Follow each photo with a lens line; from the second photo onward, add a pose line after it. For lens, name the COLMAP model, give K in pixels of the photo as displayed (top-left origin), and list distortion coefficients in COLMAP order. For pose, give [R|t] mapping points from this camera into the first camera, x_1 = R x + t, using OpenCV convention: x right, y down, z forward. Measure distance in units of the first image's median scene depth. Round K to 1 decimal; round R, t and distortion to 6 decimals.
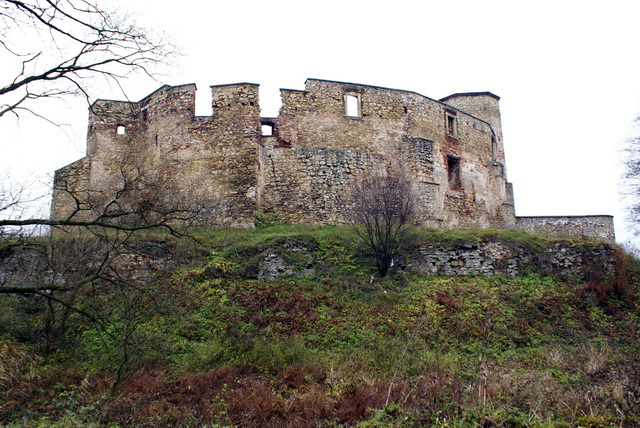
lens RADIAL K [[502.6, 0, 319.9], [0, 502.6, 213.0], [0, 0, 1]] dist [-0.121485, 0.083994]
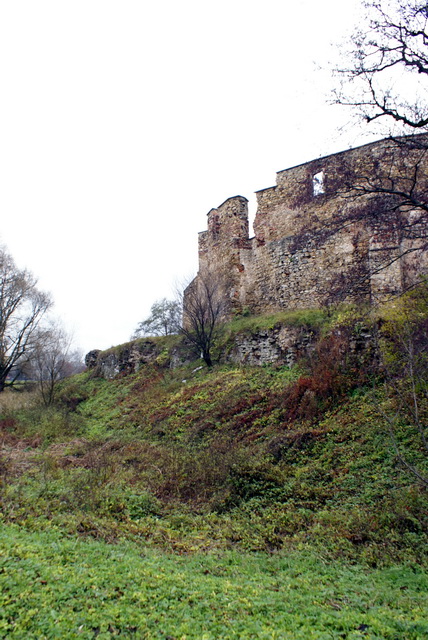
lens RADIAL K [[502.6, 0, 214.0], [0, 502.6, 321.2], [0, 0, 1]] dist [-0.121485, 0.083994]
pose [[0.541896, -0.087014, -0.835929, 0.770308], [0.144256, 0.989495, -0.009485, 0.027619], [0.827973, -0.115448, 0.548756, 0.300709]]
